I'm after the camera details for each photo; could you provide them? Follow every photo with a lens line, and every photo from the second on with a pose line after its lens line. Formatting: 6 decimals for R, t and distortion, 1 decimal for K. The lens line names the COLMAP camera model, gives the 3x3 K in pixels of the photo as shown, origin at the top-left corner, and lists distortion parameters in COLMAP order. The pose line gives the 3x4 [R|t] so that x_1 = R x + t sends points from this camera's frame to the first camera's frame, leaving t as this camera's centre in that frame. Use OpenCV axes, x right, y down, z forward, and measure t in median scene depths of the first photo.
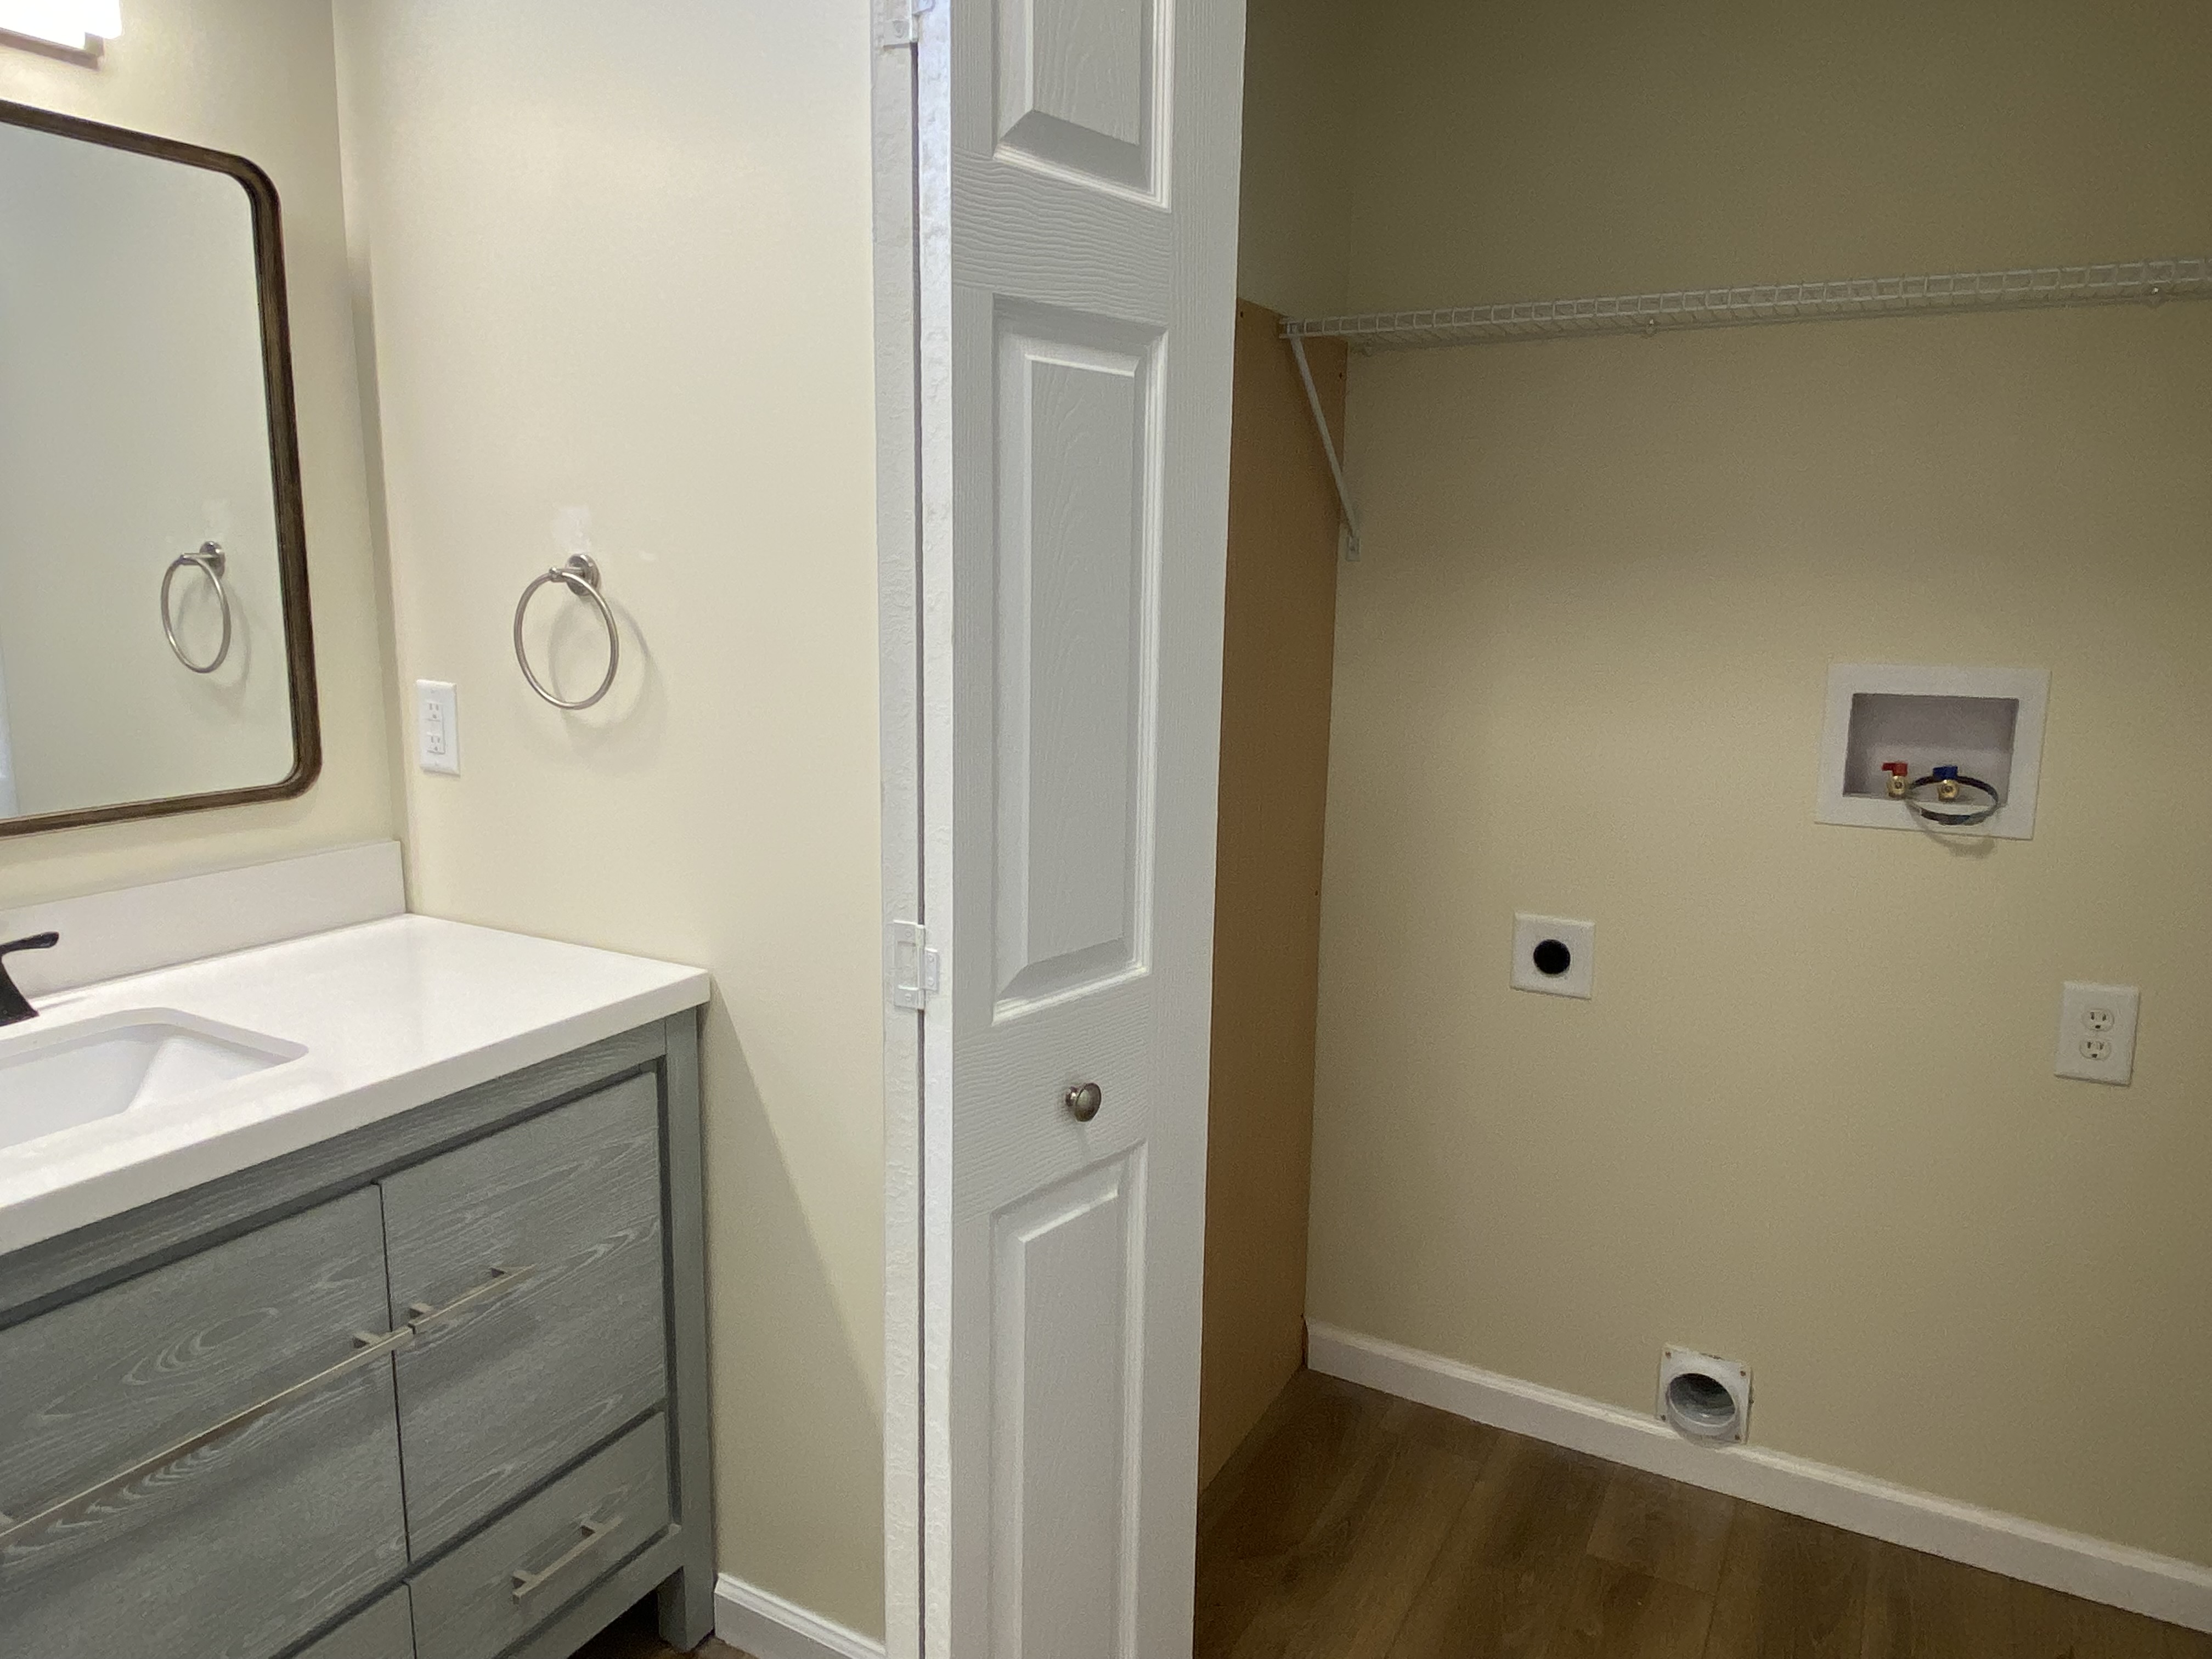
lens RADIAL K [[1452.3, 0, 1106.0], [0, 1452.3, 829.5], [0, 0, 1]] dist [0.139105, -0.123679]
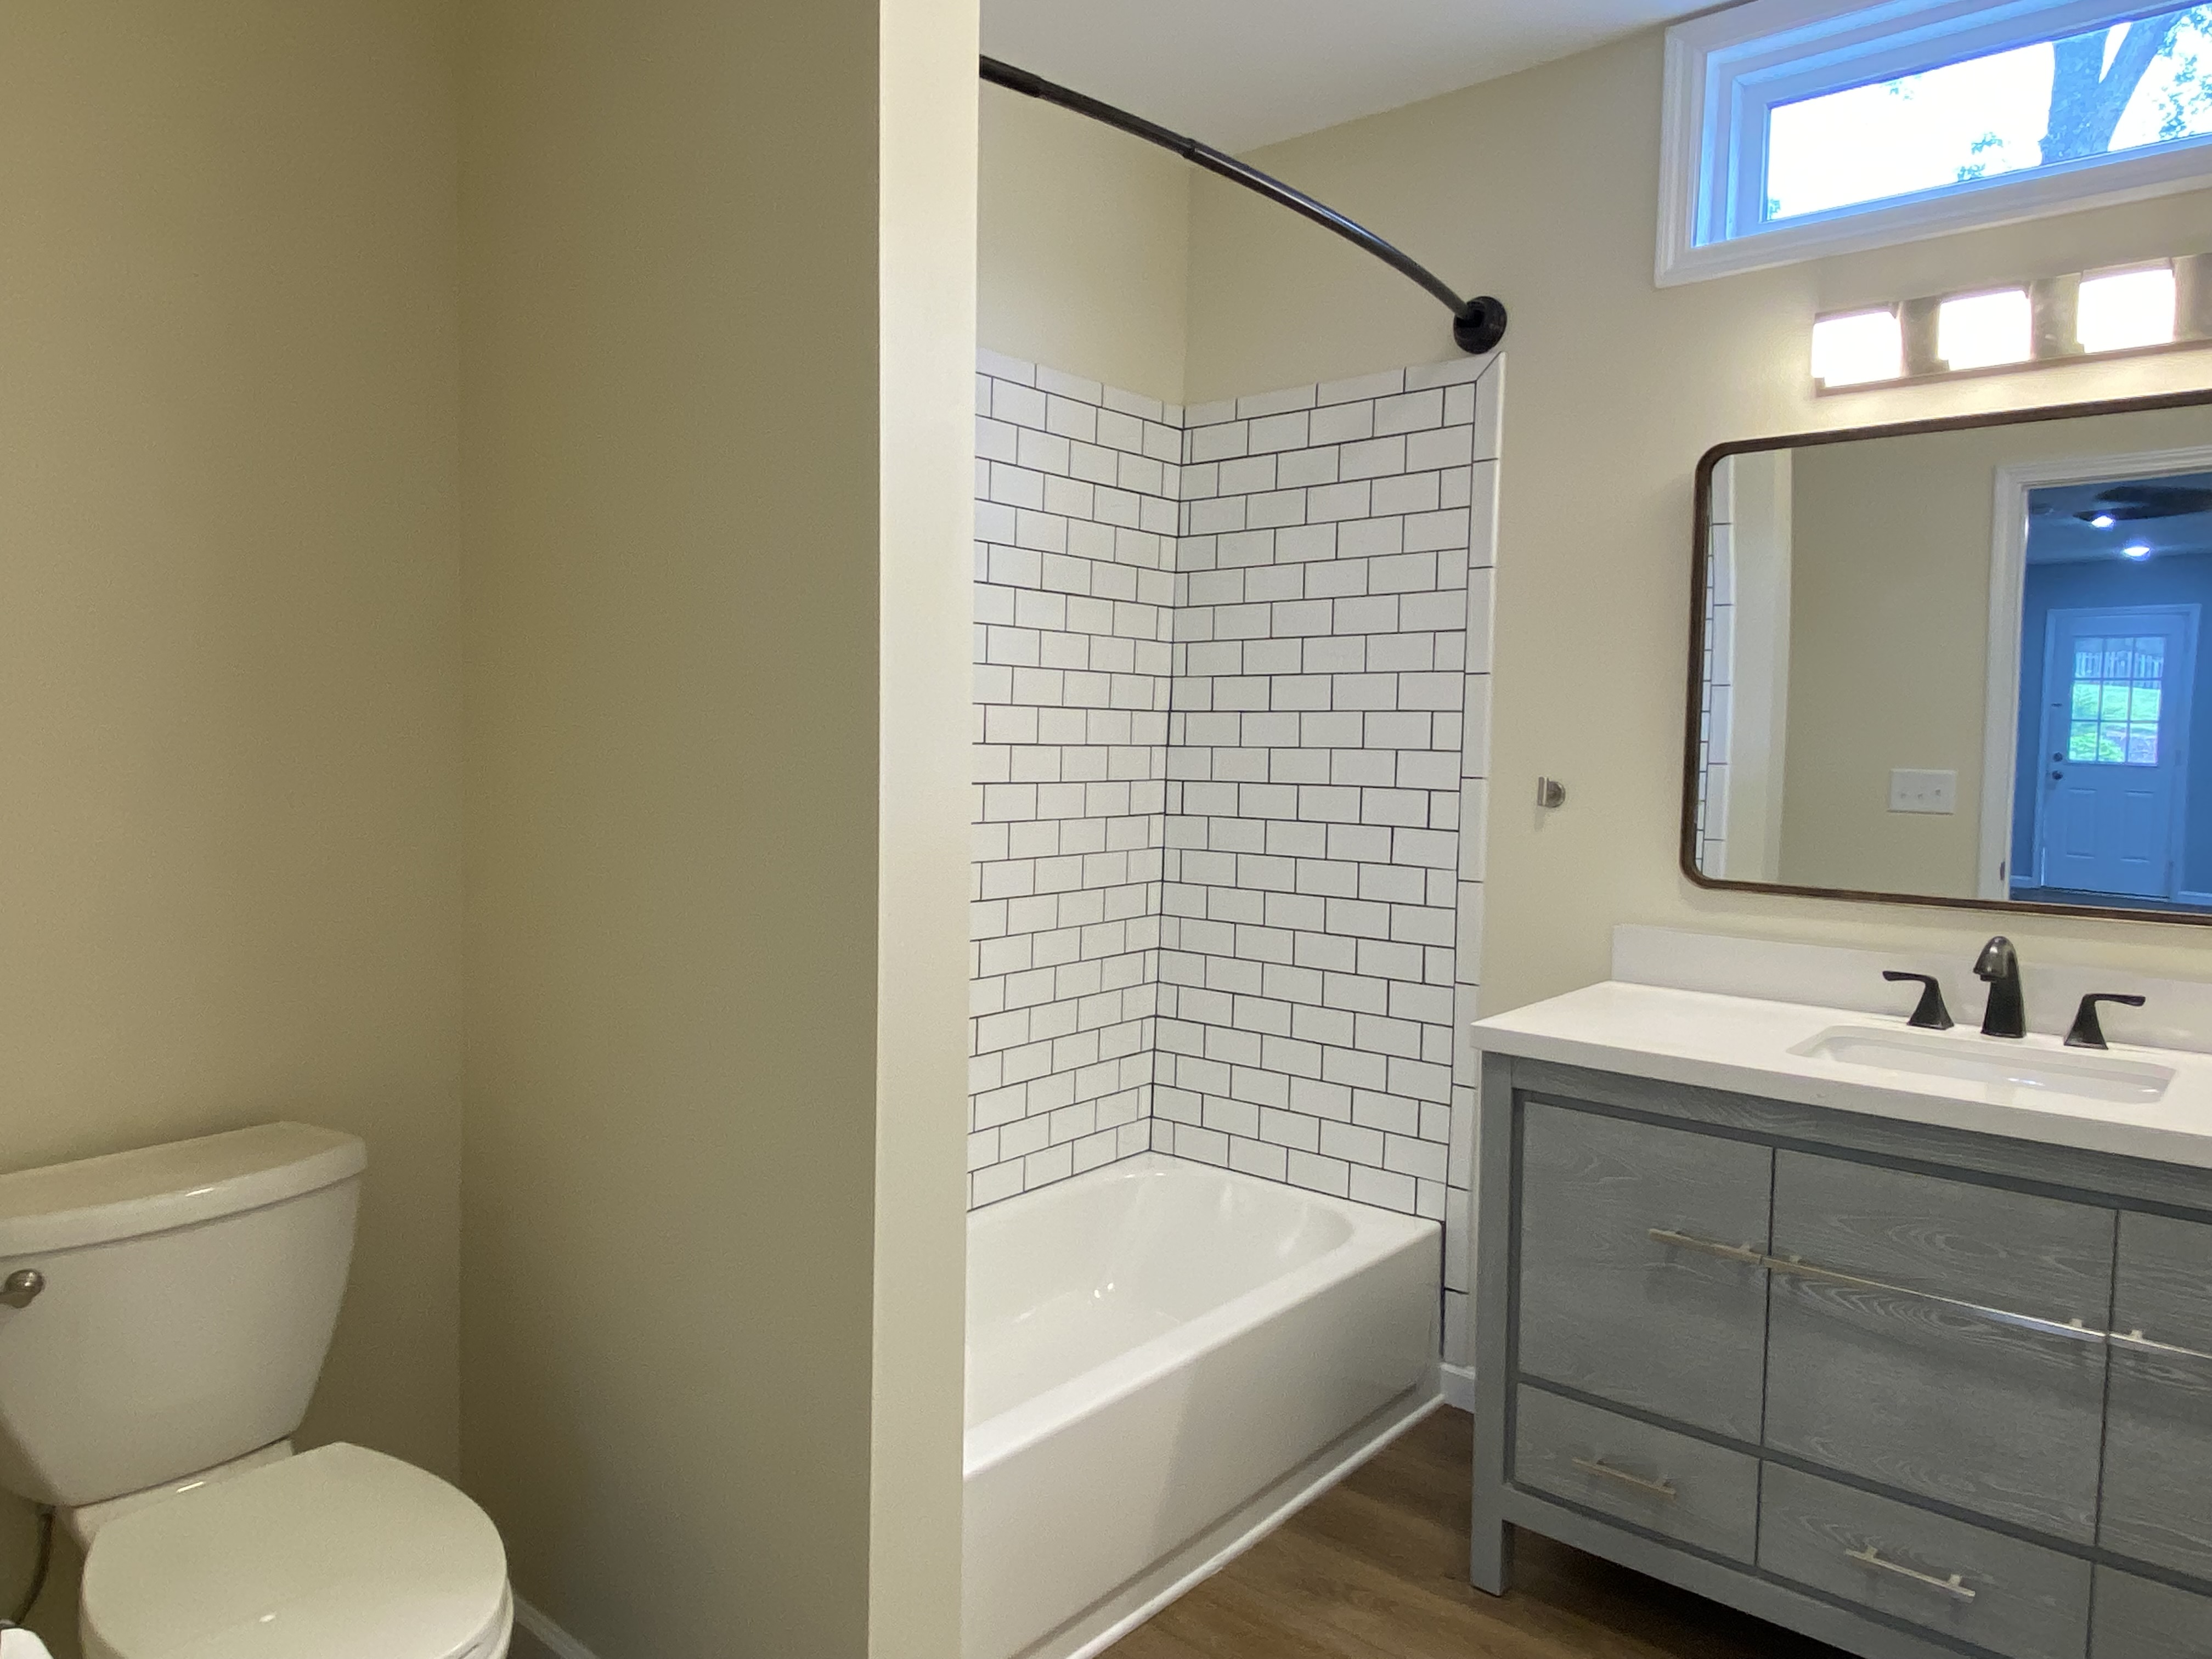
lens RADIAL K [[1452.3, 0, 1106.0], [0, 1452.3, 829.5], [0, 0, 1]] dist [0.139105, -0.123679]
pose [[-0.211982, 0.036032, -0.976609, 0.865976], [-0.197633, 0.977092, 0.078948, 0.000486], [0.957081, 0.209746, -0.200005, 0.393807]]
